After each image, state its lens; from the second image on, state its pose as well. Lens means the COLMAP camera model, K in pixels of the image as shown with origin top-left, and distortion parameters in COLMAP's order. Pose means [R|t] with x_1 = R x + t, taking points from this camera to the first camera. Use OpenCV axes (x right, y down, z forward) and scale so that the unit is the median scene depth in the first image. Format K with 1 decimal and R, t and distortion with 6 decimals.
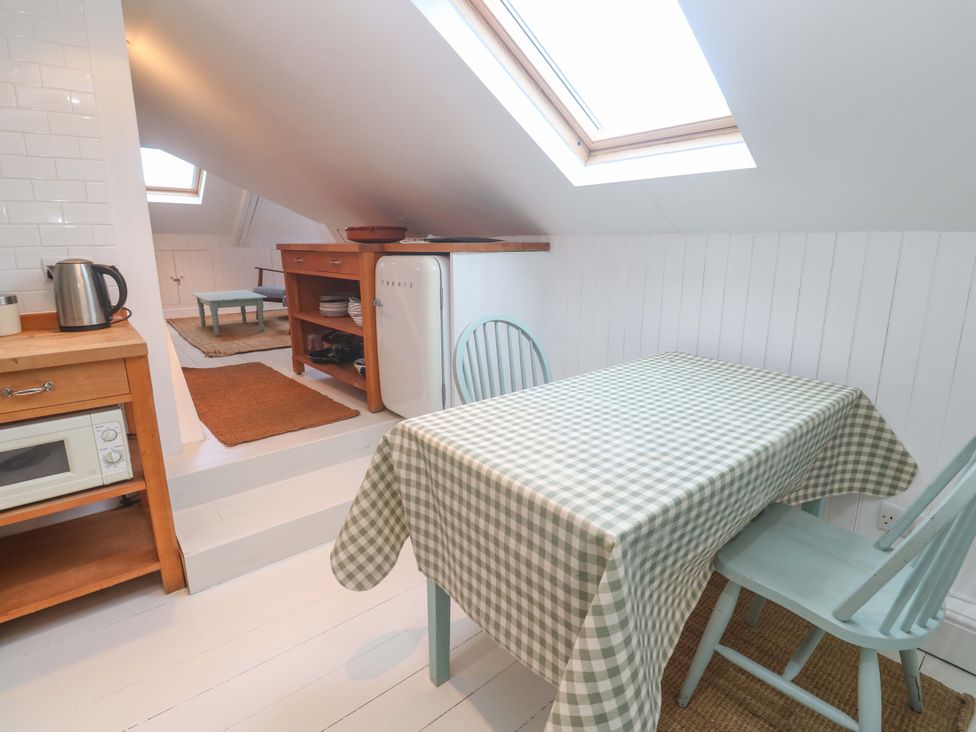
lens RADIAL K [[507.5, 0, 504.8], [0, 507.5, 353.5], [0, 0, 1]] dist [0.003668, -0.013301]
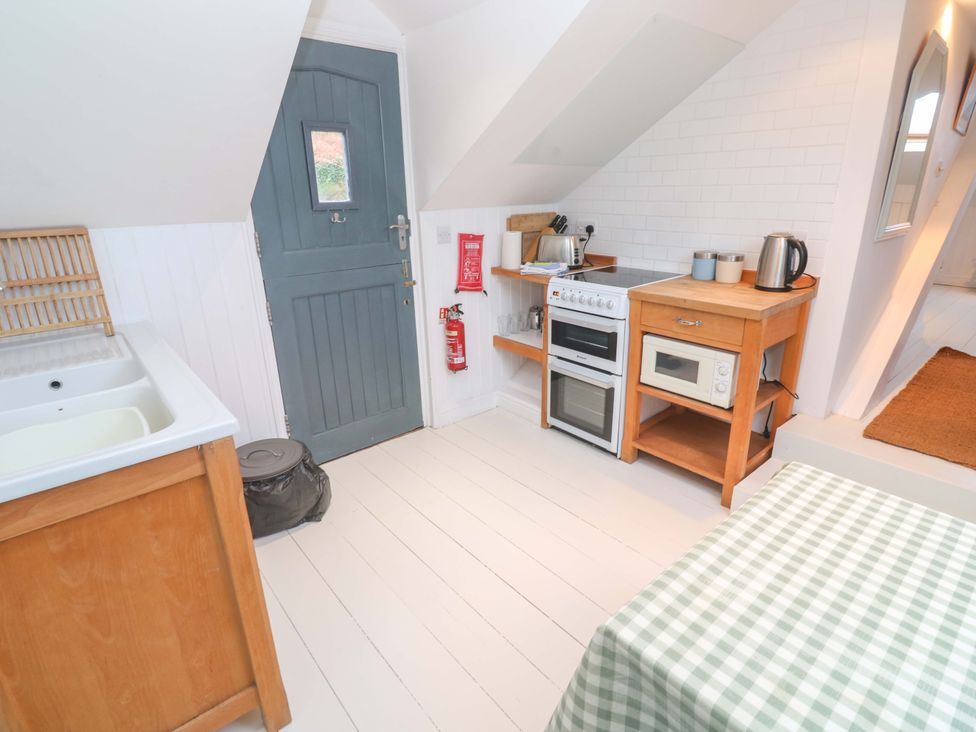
lens RADIAL K [[509.0, 0, 508.1], [0, 509.0, 356.8], [0, 0, 1]] dist [0.001373, -0.014274]
pose [[0.026999, 0.318729, -0.947461, 0.327642], [-0.212403, 0.927993, 0.306128, -0.116720], [0.976809, 0.192978, 0.092754, 0.231672]]
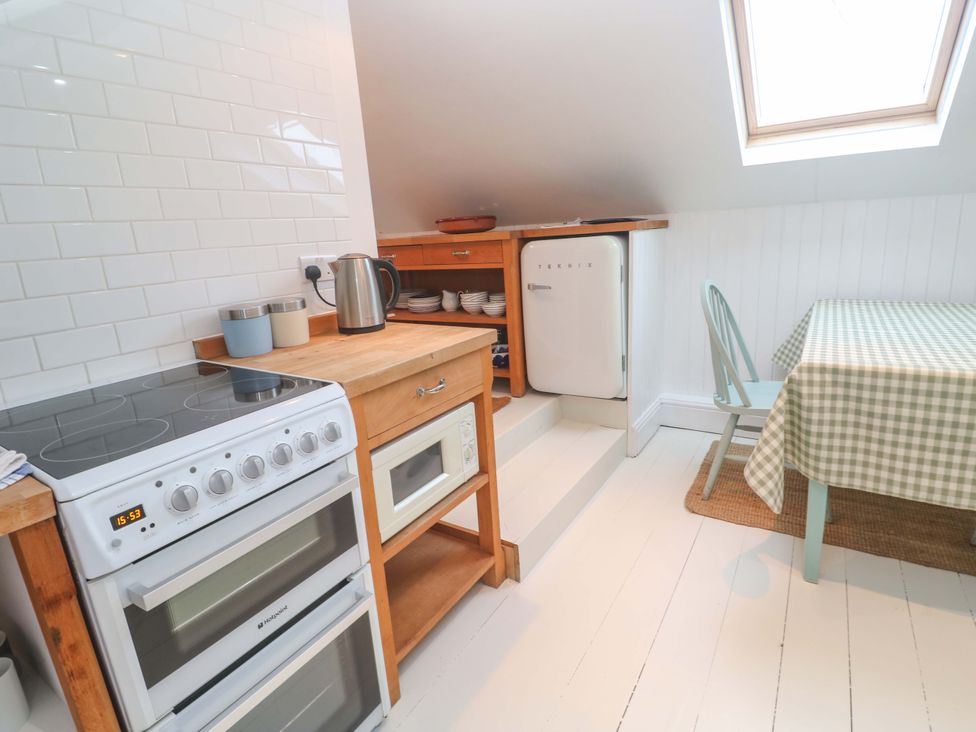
lens RADIAL K [[509.0, 0, 508.1], [0, 509.0, 356.8], [0, 0, 1]] dist [0.001373, -0.014274]
pose [[0.952286, -0.125962, 0.278003, -0.689023], [0.122873, 0.992011, 0.028578, 0.003940], [-0.279382, 0.006945, 0.960155, 0.035498]]
